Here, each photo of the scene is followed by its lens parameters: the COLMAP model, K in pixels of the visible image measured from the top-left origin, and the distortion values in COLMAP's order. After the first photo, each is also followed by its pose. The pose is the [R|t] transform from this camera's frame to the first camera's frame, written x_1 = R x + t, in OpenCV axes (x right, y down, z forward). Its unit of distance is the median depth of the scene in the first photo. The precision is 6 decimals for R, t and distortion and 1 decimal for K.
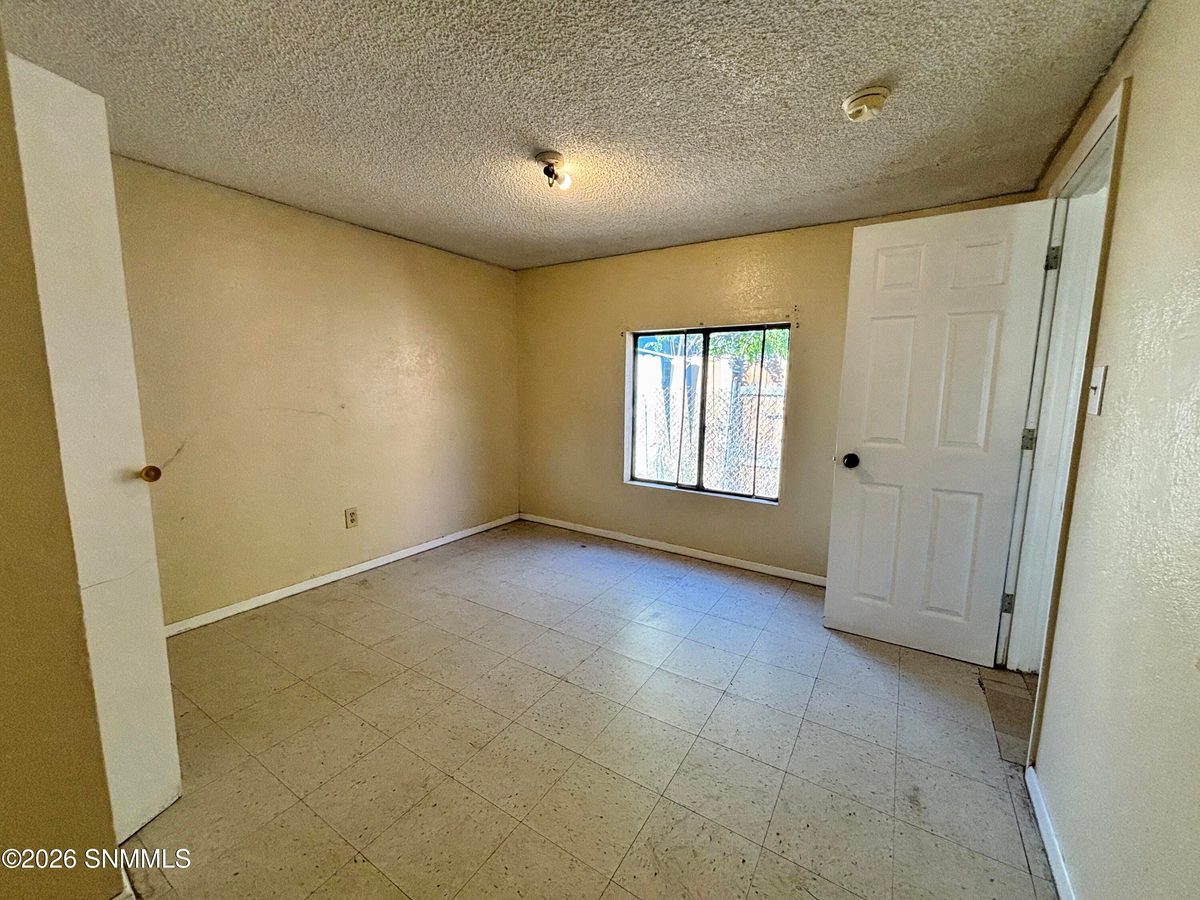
lens RADIAL K [[480.8, 0, 601.4], [0, 480.8, 448.1], [0, 0, 1]] dist [0.002829, -0.003200]
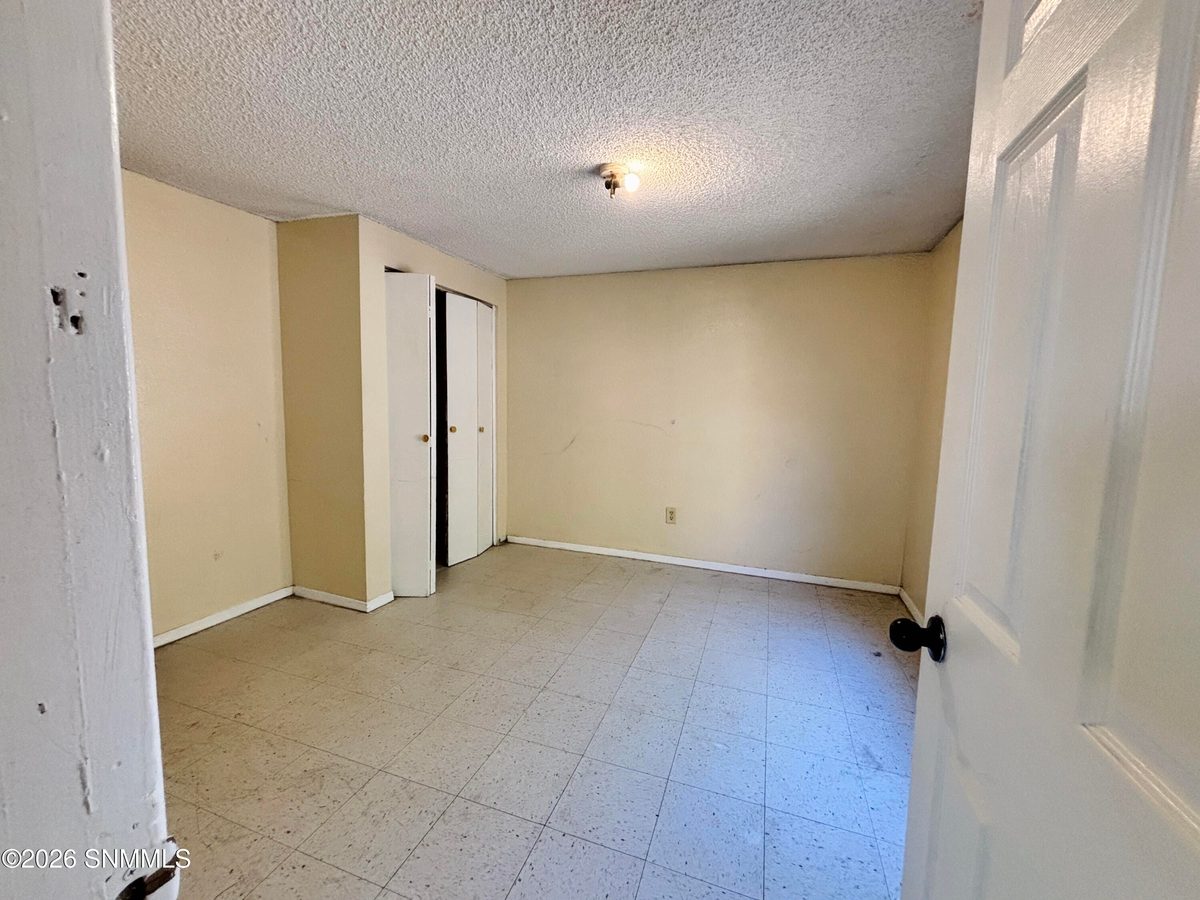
lens RADIAL K [[480.8, 0, 601.4], [0, 480.8, 448.1], [0, 0, 1]] dist [0.002829, -0.003200]
pose [[0.225604, 0.091062, -0.969954, 0.576581], [-0.150228, 0.986965, 0.057717, -0.062238], [0.962567, 0.132693, 0.236343, 0.531927]]
